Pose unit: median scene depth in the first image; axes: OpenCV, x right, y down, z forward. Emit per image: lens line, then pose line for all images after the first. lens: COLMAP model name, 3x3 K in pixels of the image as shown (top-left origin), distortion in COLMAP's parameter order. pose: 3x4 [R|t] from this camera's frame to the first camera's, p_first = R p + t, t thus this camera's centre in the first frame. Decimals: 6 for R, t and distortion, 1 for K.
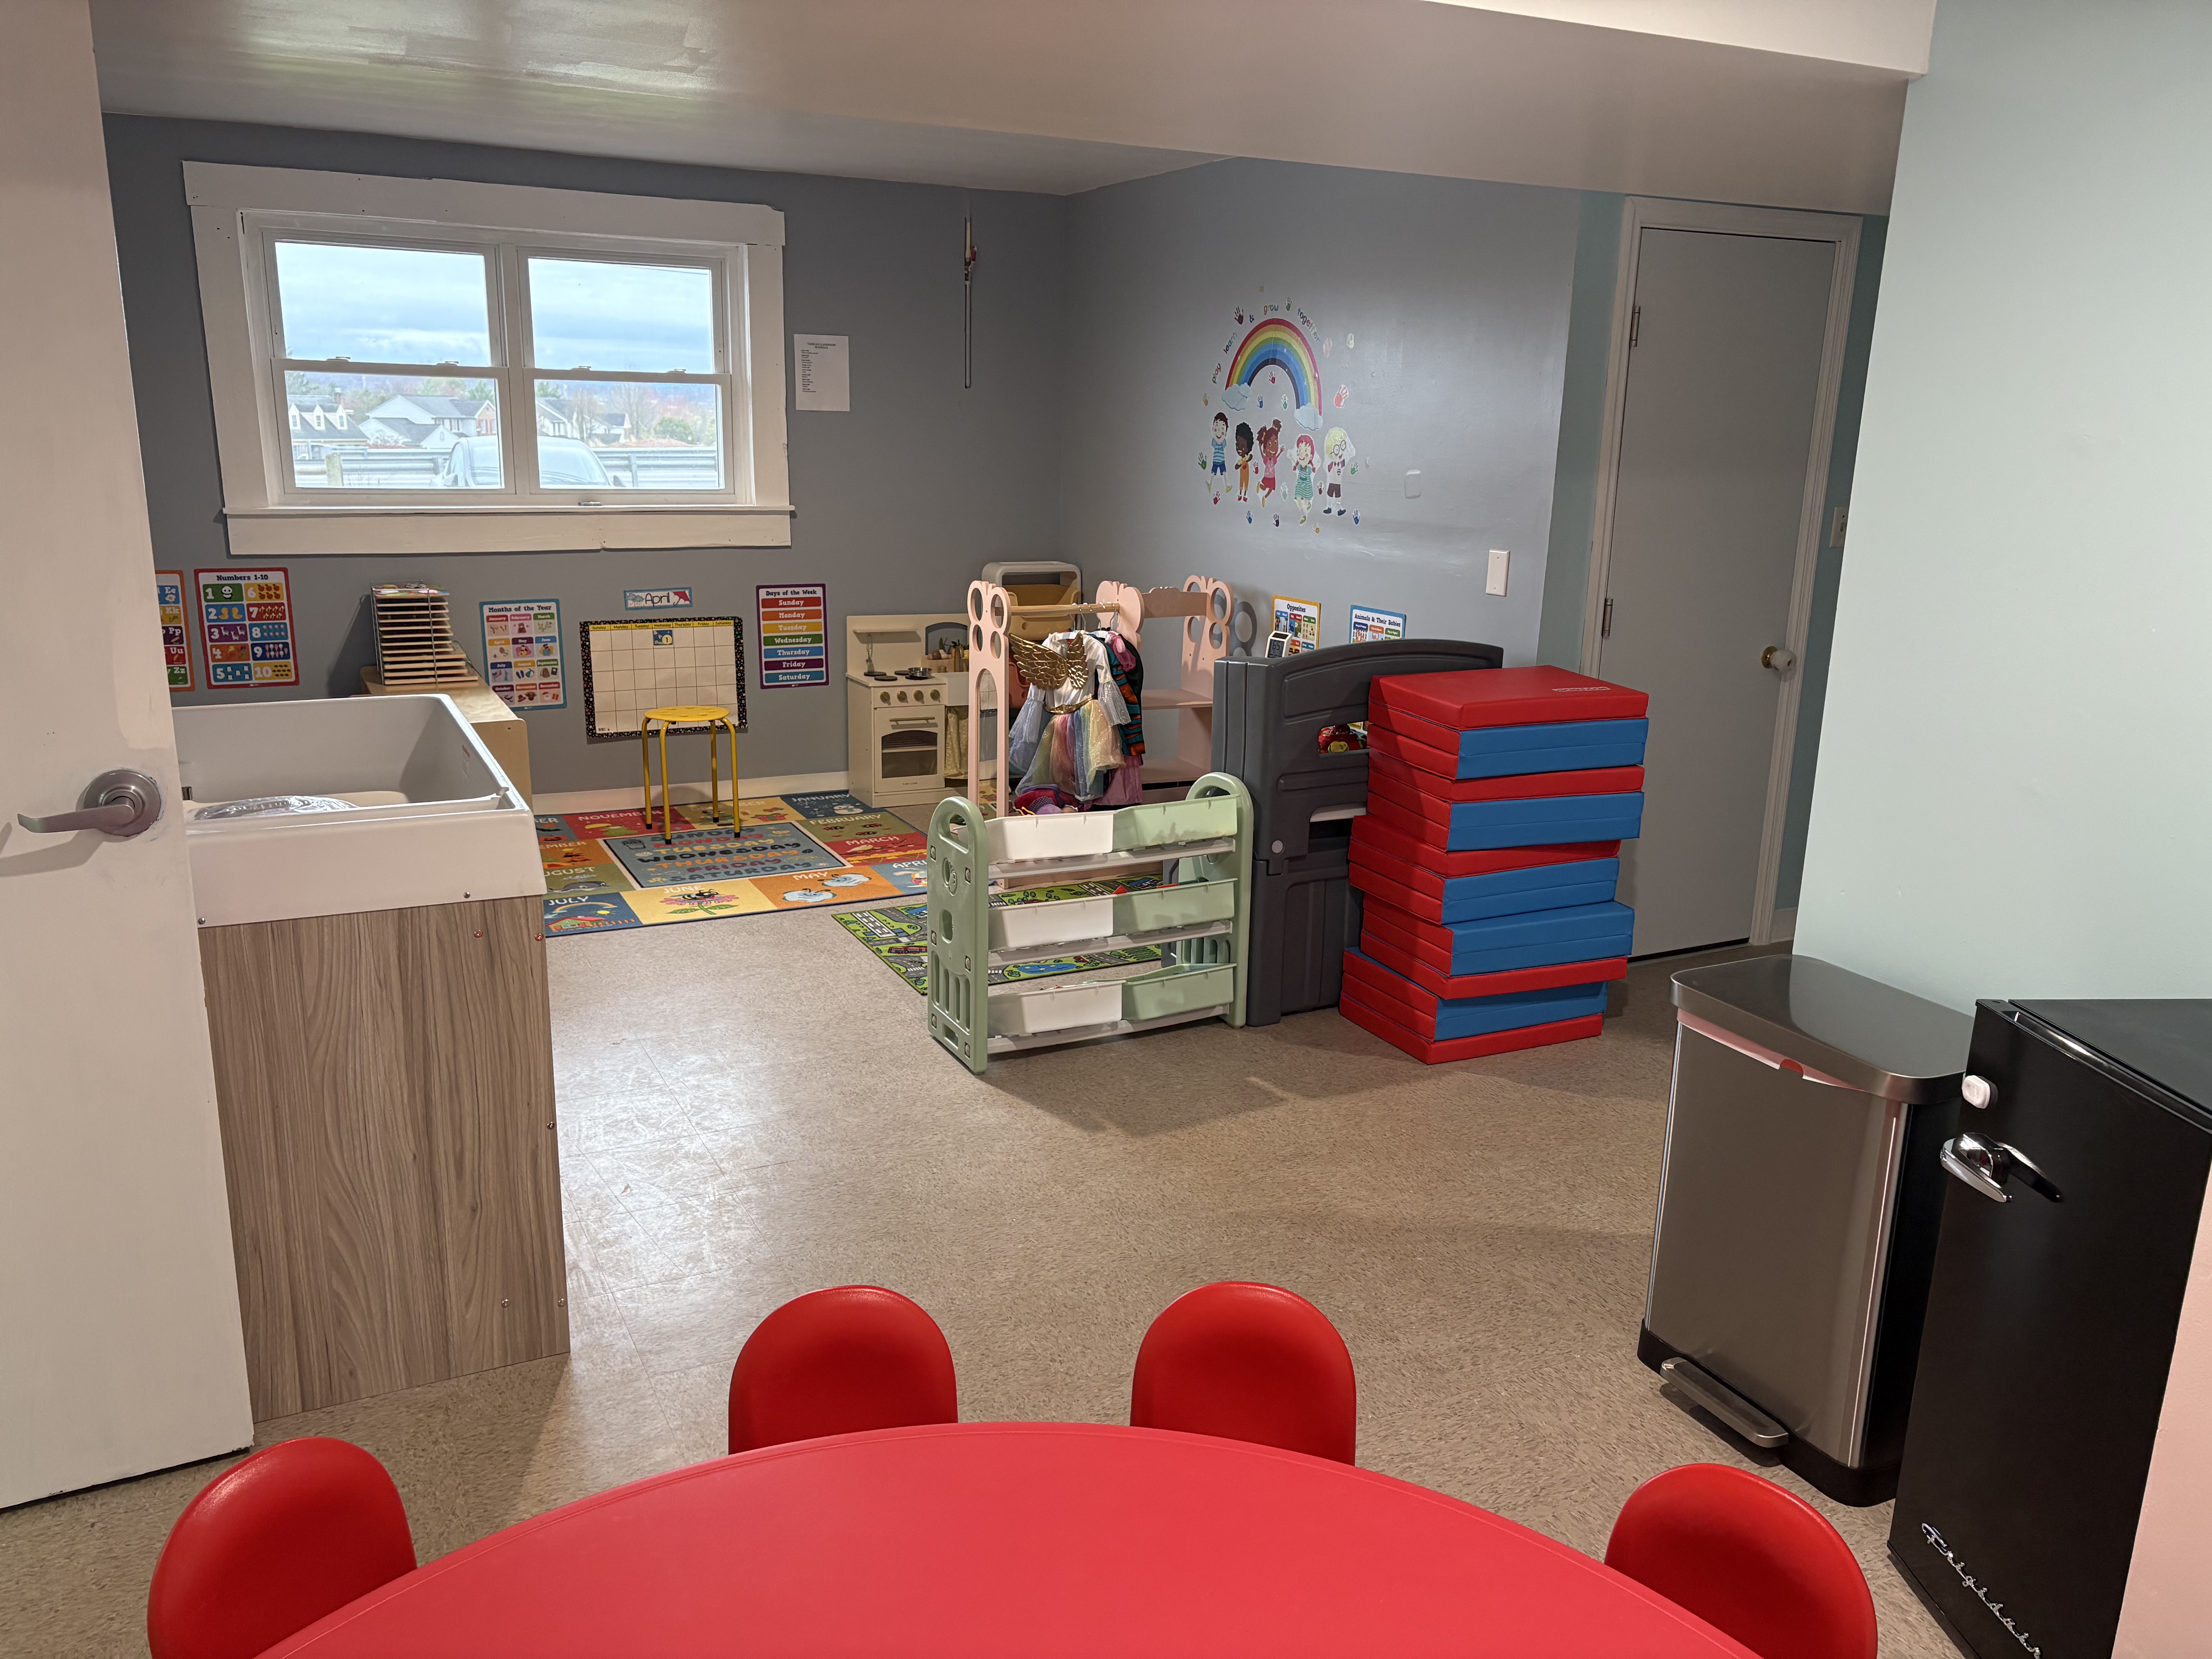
lens RADIAL K [[1672.8, 0, 1106.0], [0, 1672.8, 829.5], [0, 0, 1]] dist [0.153653, -0.343709]
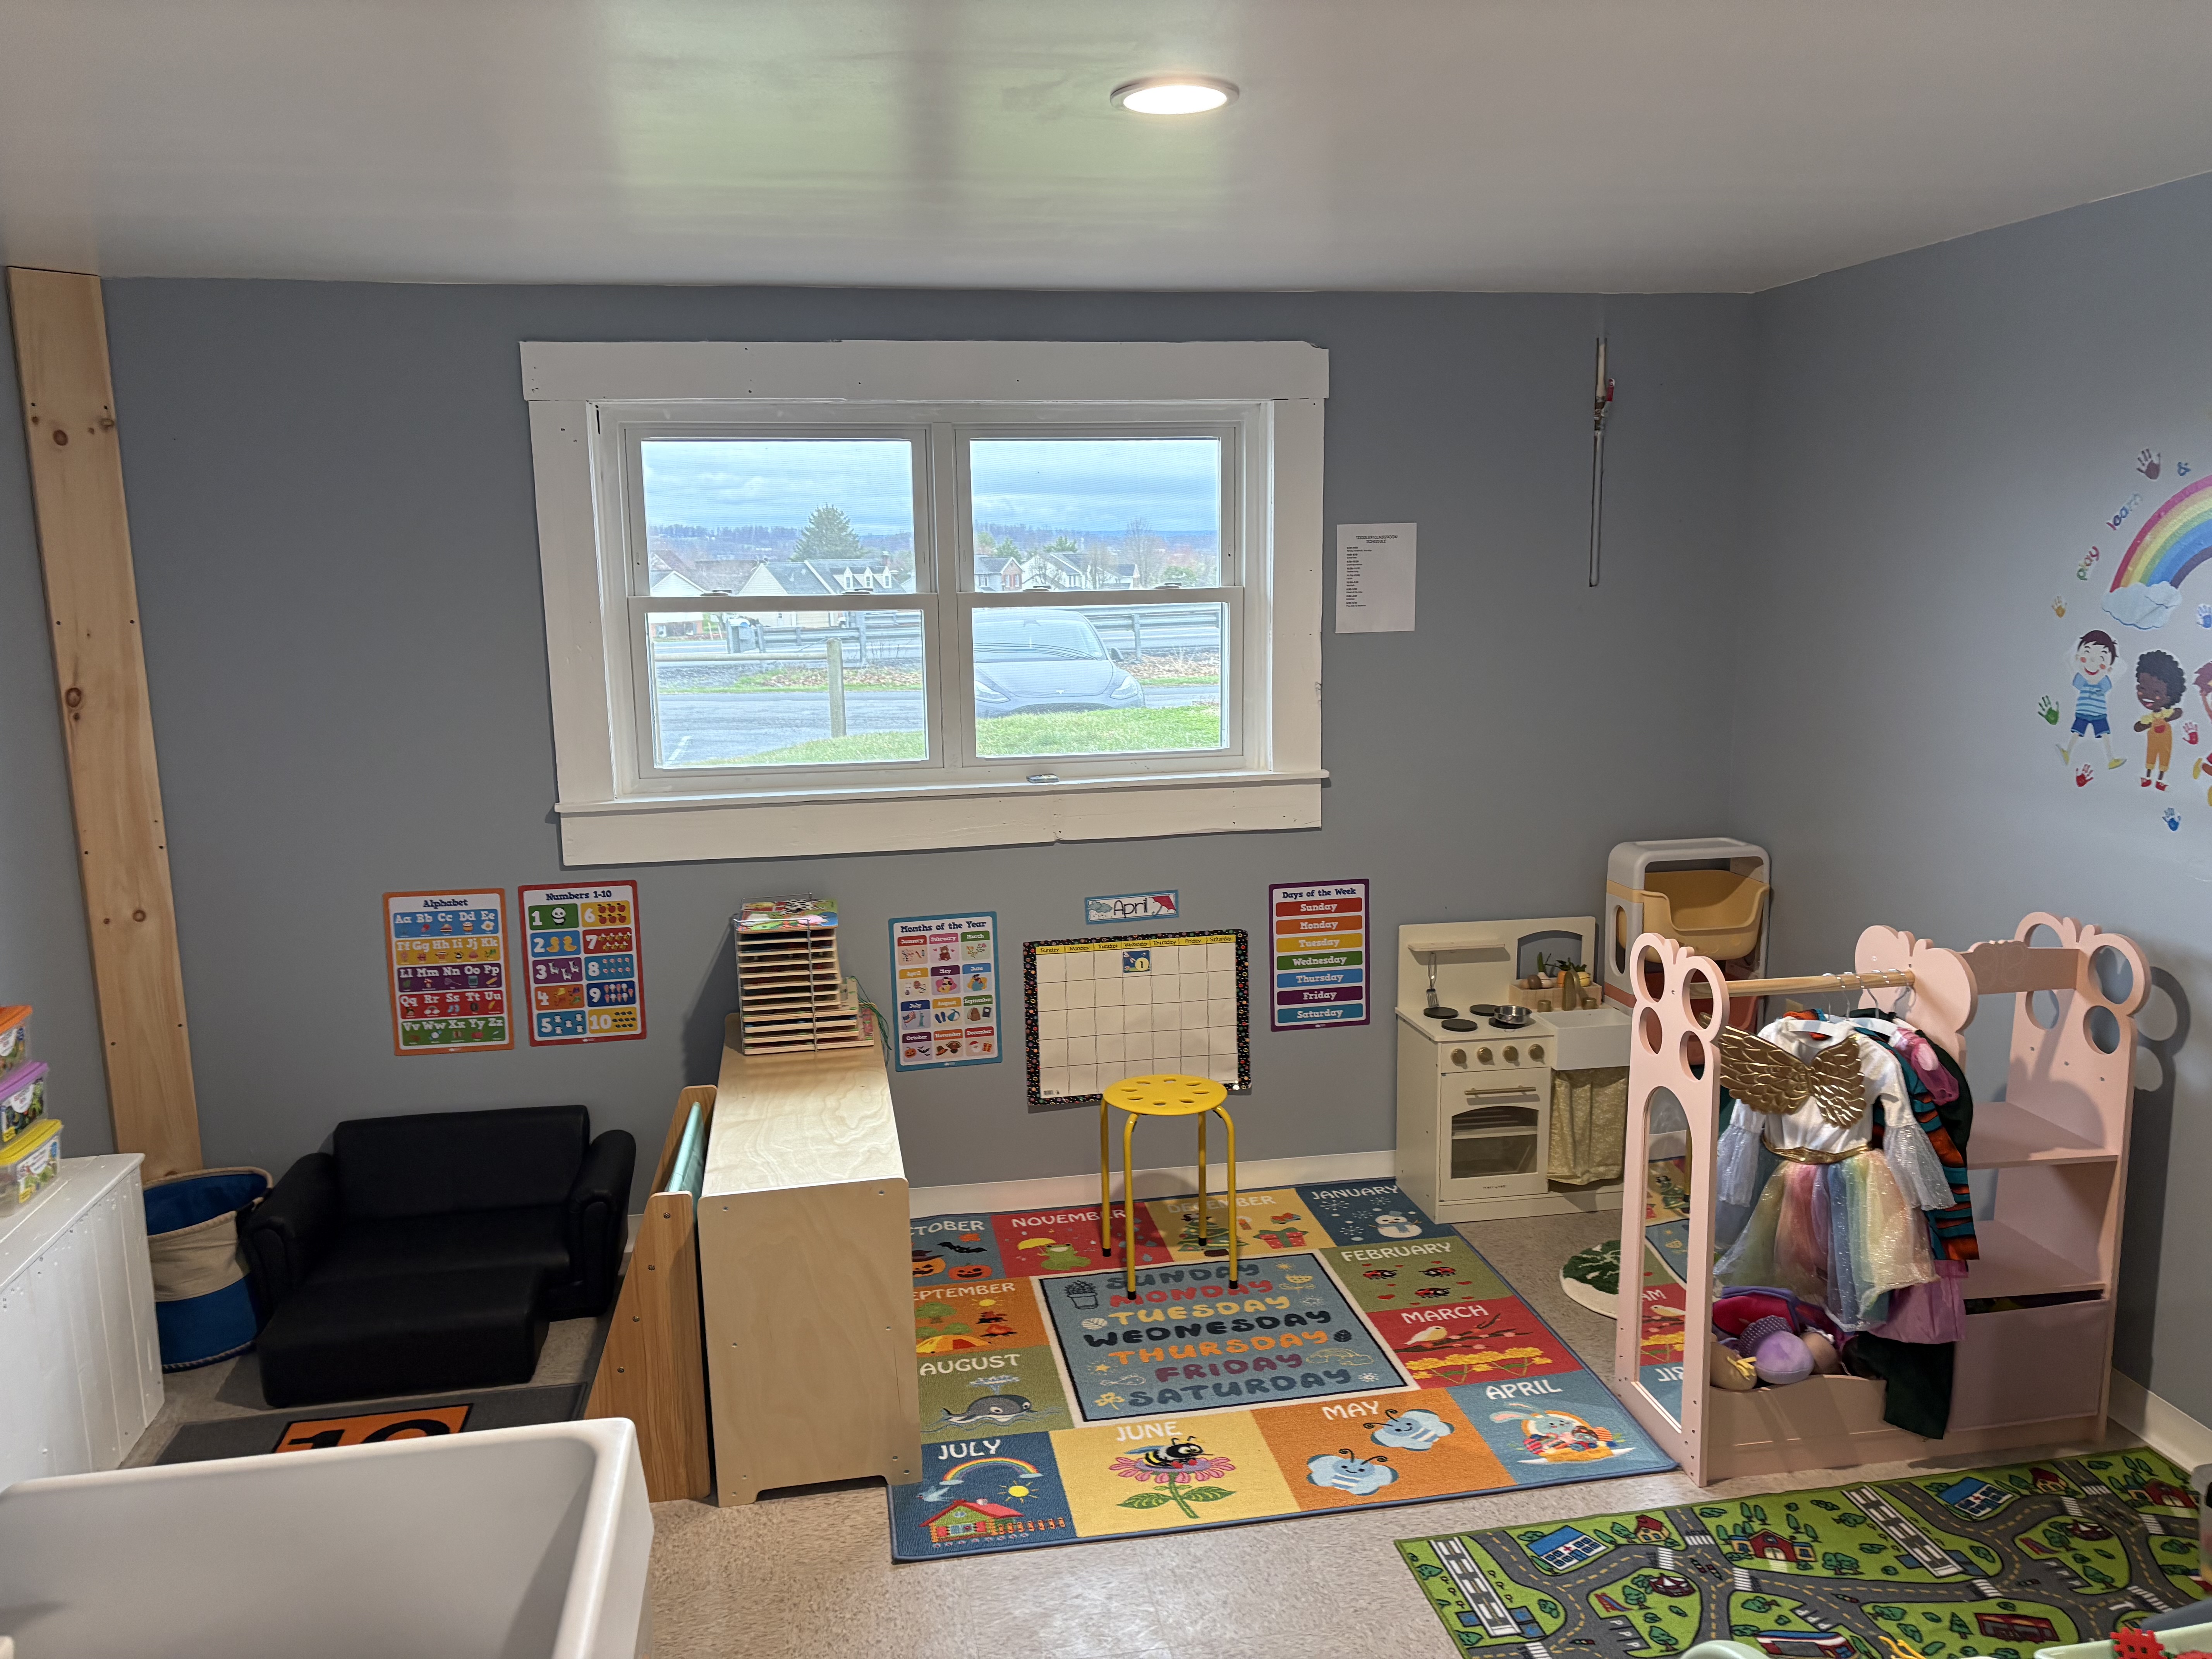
lens RADIAL K [[1693.6, 0, 1106.0], [0, 1693.6, 829.5], [0, 0, 1]] dist [0.086127, -0.147850]
pose [[0.958922, 0.007801, -0.283564, -0.082265], [-0.030570, 0.996642, -0.075958, -0.121256], [0.282019, 0.081507, 0.955940, 0.348355]]
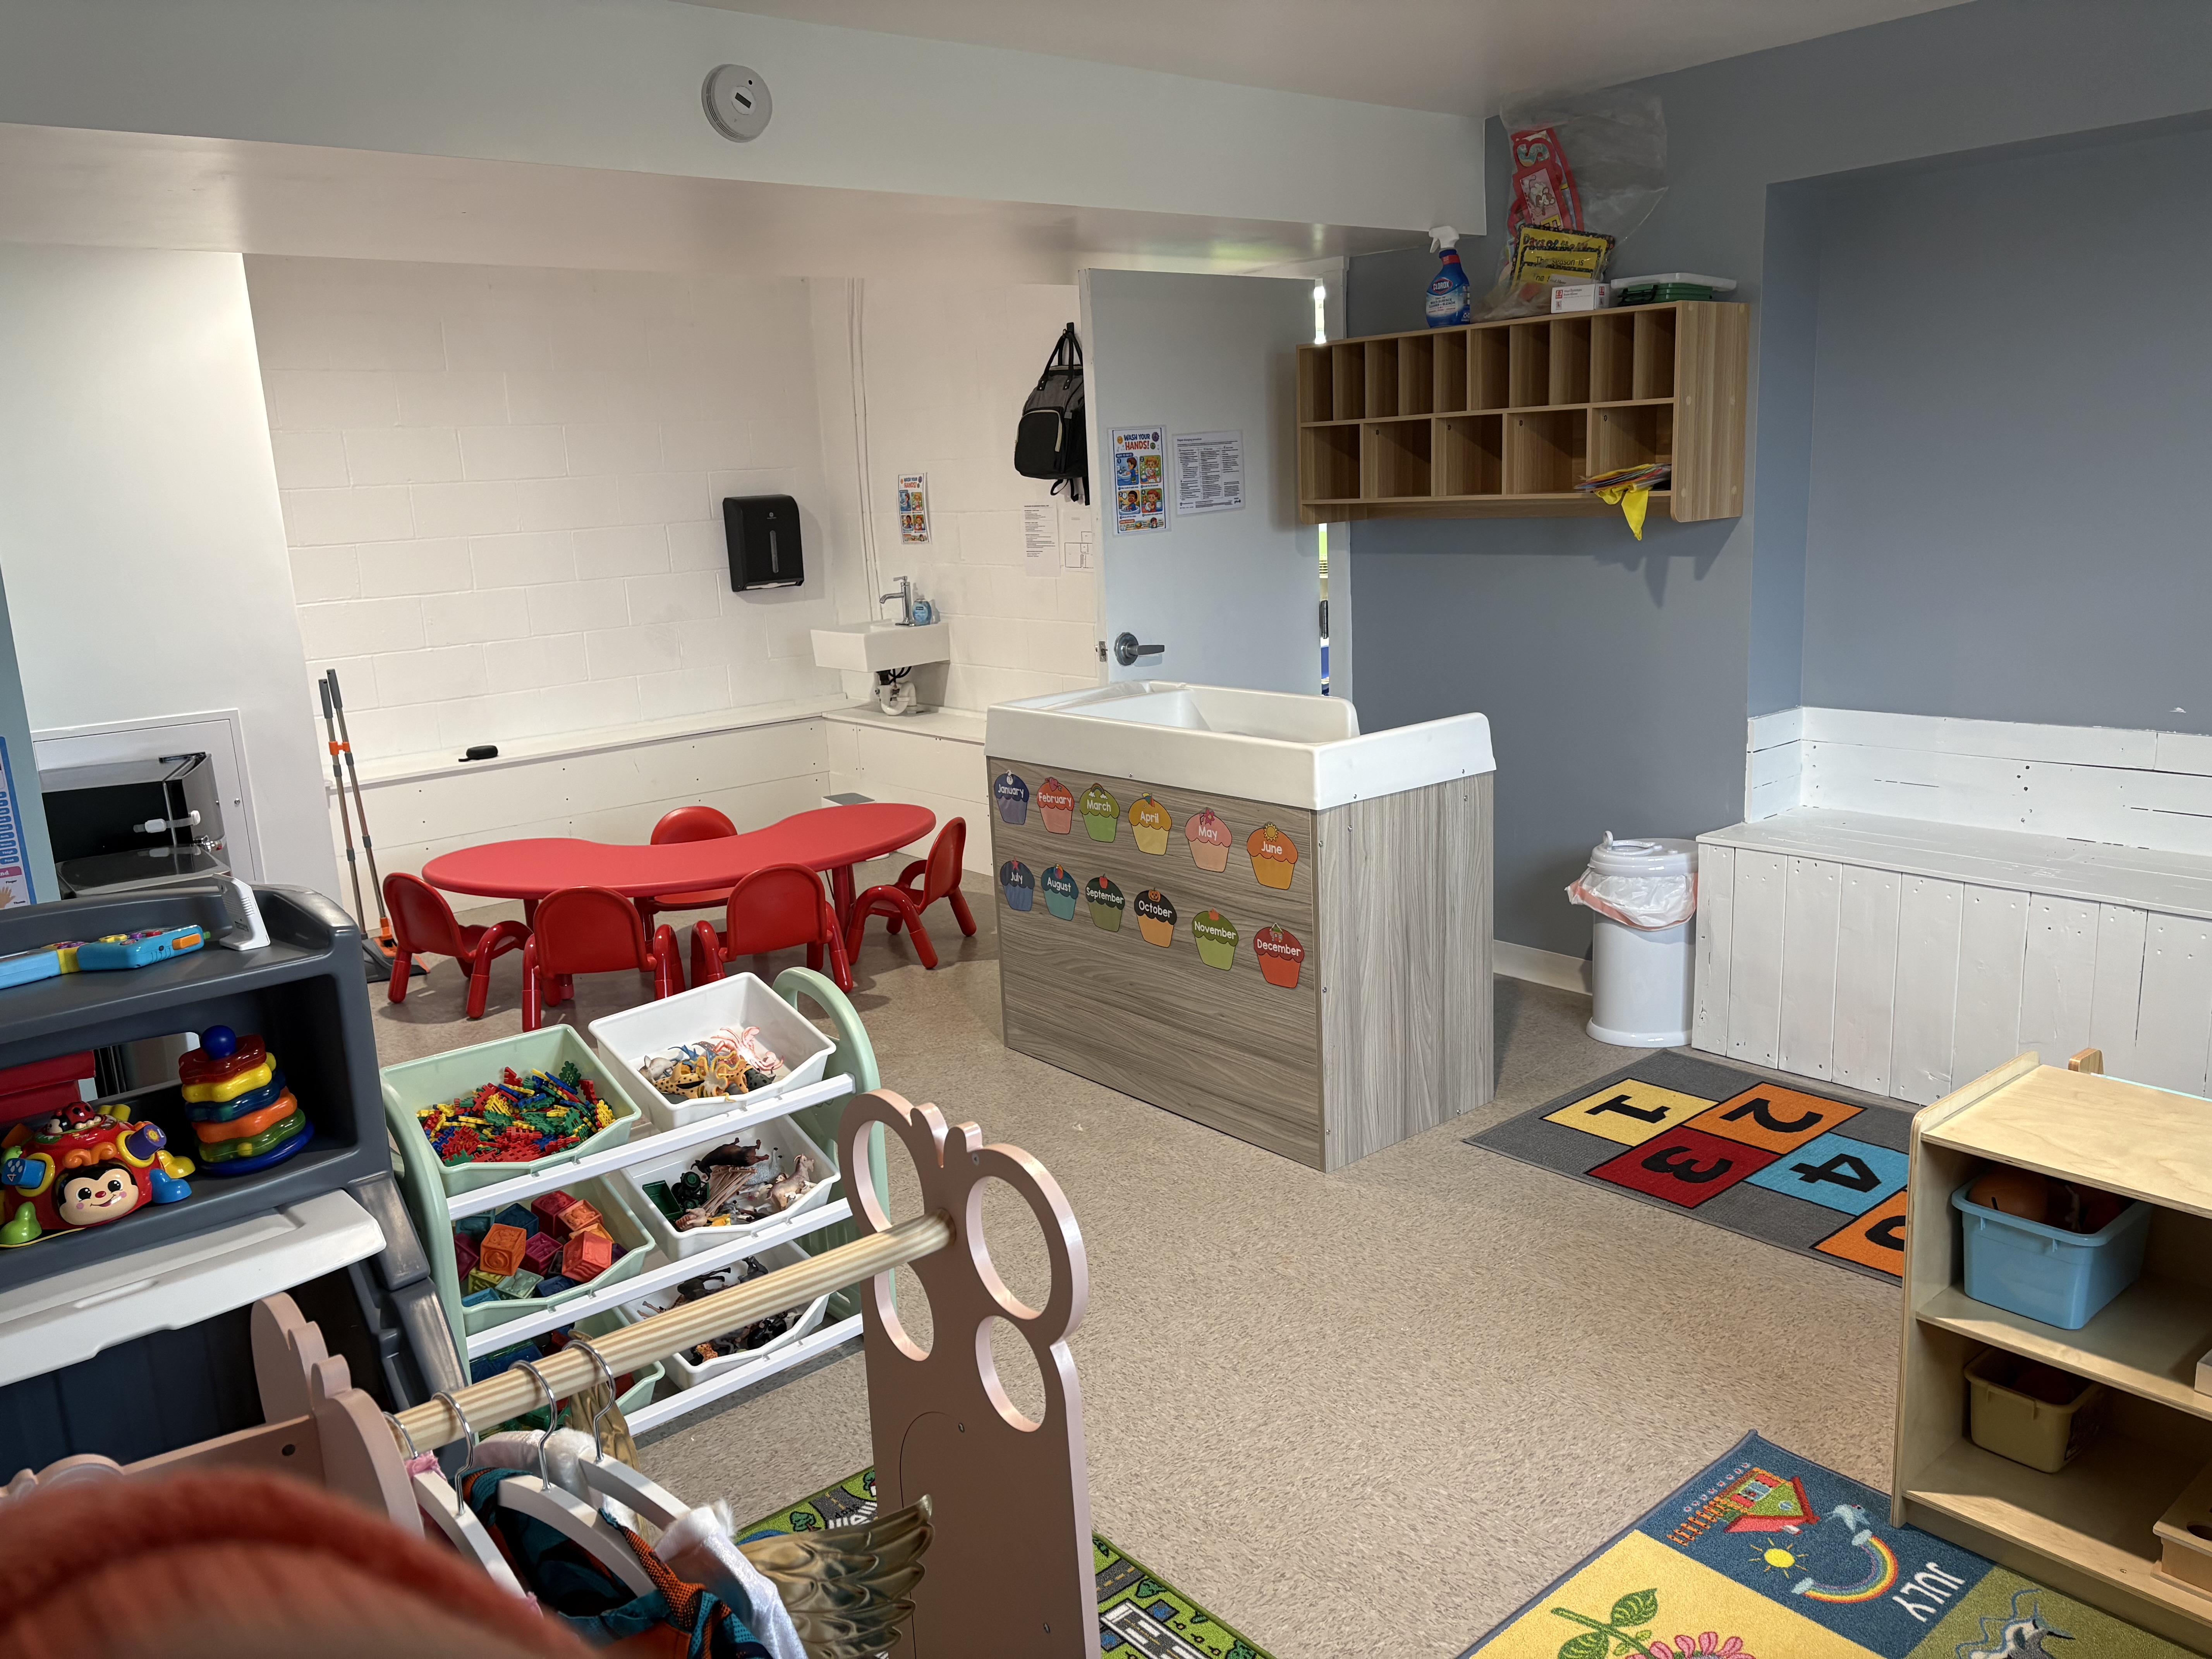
lens RADIAL K [[1693.6, 0, 1106.0], [0, 1693.6, 829.5], [0, 0, 1]] dist [0.086127, -0.147850]
pose [[-0.972792, 0.074224, -0.219471, -0.035353], [-0.030166, 0.898650, 0.437628, -0.269344], [0.229710, 0.432342, -0.871960, 1.088652]]
